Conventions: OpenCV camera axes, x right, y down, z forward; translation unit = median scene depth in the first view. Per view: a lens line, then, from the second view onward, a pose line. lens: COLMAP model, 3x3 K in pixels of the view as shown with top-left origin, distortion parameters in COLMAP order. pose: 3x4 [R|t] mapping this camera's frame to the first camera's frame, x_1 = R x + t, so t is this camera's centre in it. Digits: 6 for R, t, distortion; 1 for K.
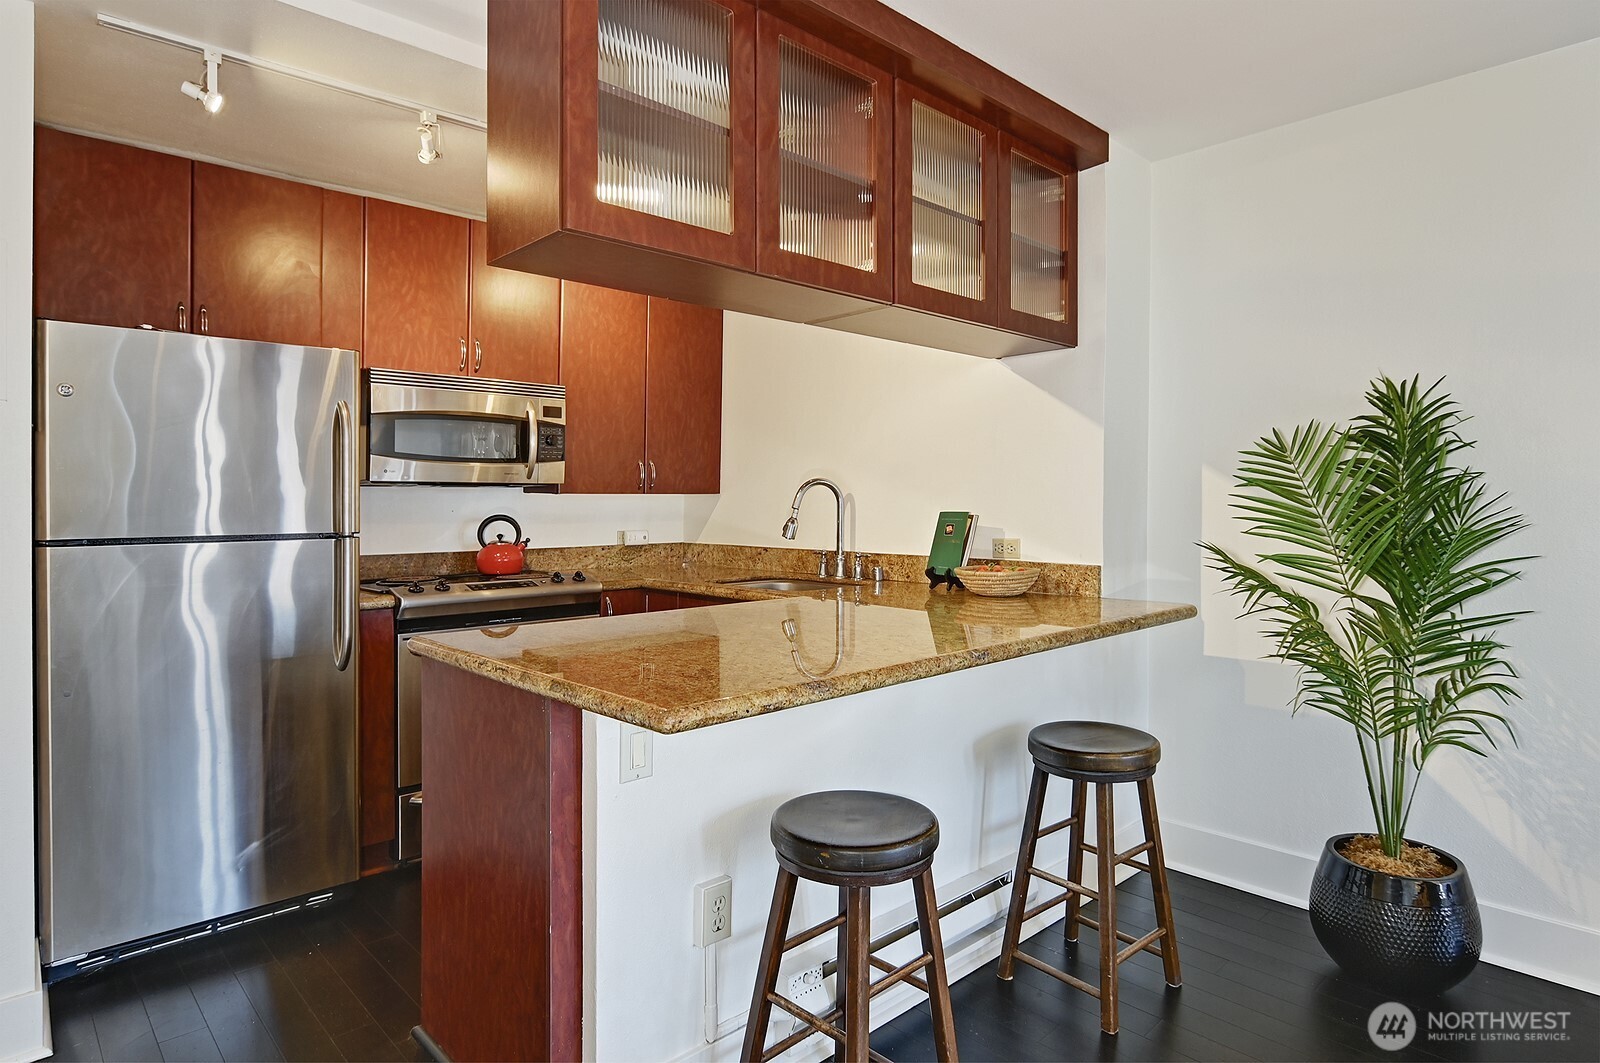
lens RADIAL K [[859.3, 0, 801.9], [0, 859.3, 498.5], [0, 0, 1]] dist [-0.002294, -0.000488]
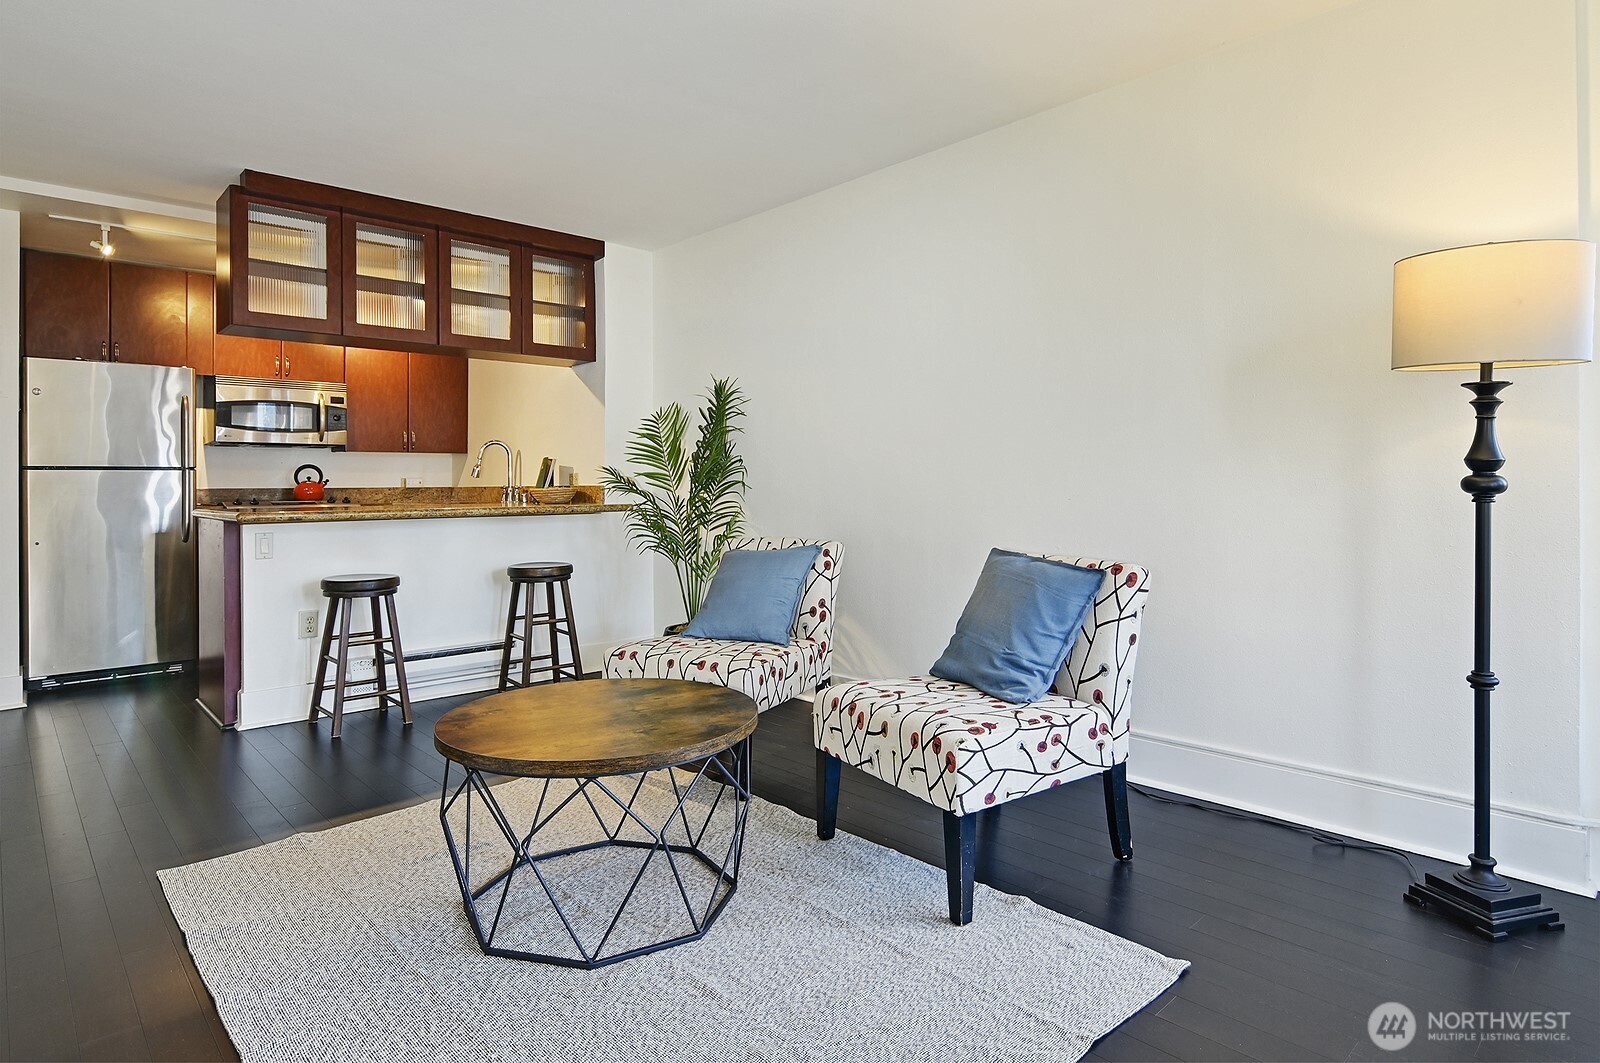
lens RADIAL K [[884.8, 0, 796.1], [0, 884.8, 485.3], [0, 0, 1]] dist [-0.018981, -0.000768]
pose [[0.999633, -0.003078, -0.026918, 0.634815], [0.003076, 0.999995, -0.000133, 0.063683], [0.026919, 0.000050, 0.999638, -0.646869]]
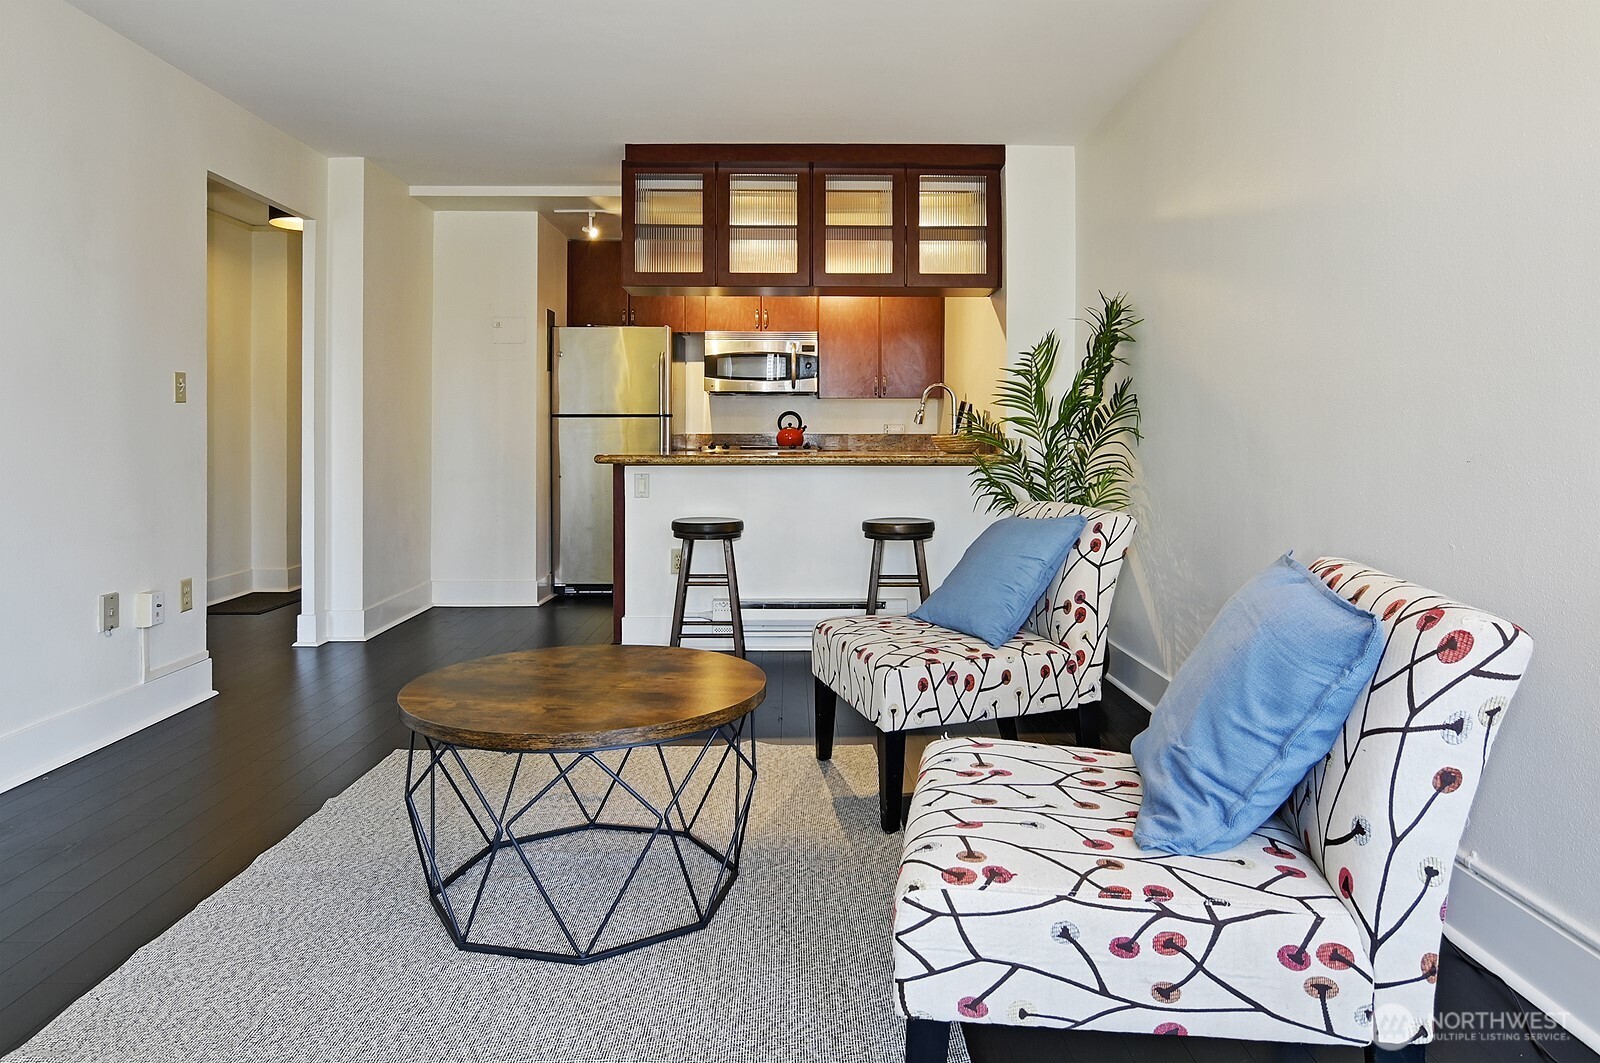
lens RADIAL K [[917.0, 0, 799.3], [0, 917.0, 426.7], [0, 0, 1]] dist [-0.007045, -0.001698]
pose [[0.732492, -0.001158, -0.680775, 0.945704], [-0.003181, 0.999982, -0.005124, 0.062077], [0.680768, 0.005919, 0.732475, -0.327980]]
